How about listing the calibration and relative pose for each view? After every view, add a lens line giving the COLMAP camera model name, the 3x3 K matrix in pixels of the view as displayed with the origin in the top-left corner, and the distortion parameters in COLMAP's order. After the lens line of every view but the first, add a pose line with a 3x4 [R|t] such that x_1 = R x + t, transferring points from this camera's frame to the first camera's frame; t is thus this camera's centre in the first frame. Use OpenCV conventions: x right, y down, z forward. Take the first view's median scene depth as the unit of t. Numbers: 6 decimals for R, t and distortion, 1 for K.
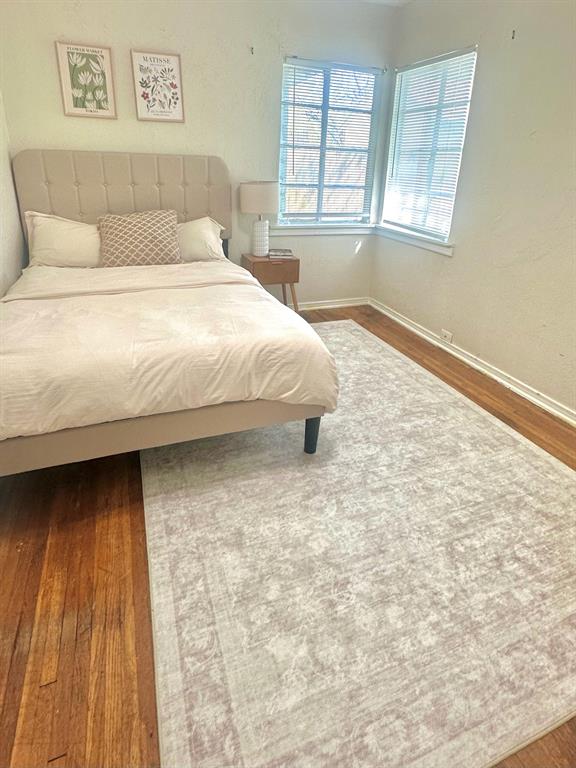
lens RADIAL K [[492.8, 0, 288.0], [0, 492.8, 384.0], [0, 0, 1]] dist [-0.003724, 0.000396]
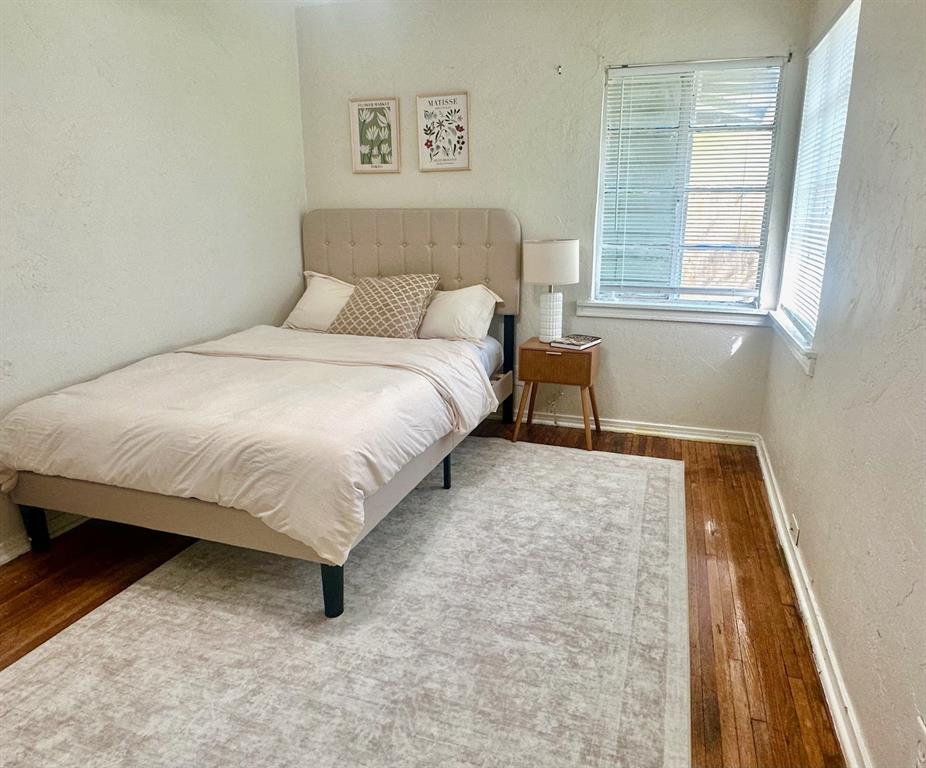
lens RADIAL K [[649.1, 0, 462.1], [0, 649.1, 406.8], [0, 0, 1]] dist [-0.003882, 0.000701]
pose [[0.723553, 0.162186, -0.670944, 0.597314], [-0.261145, 0.964076, -0.048578, -0.116355], [0.638963, 0.210363, 0.739915, 0.320969]]
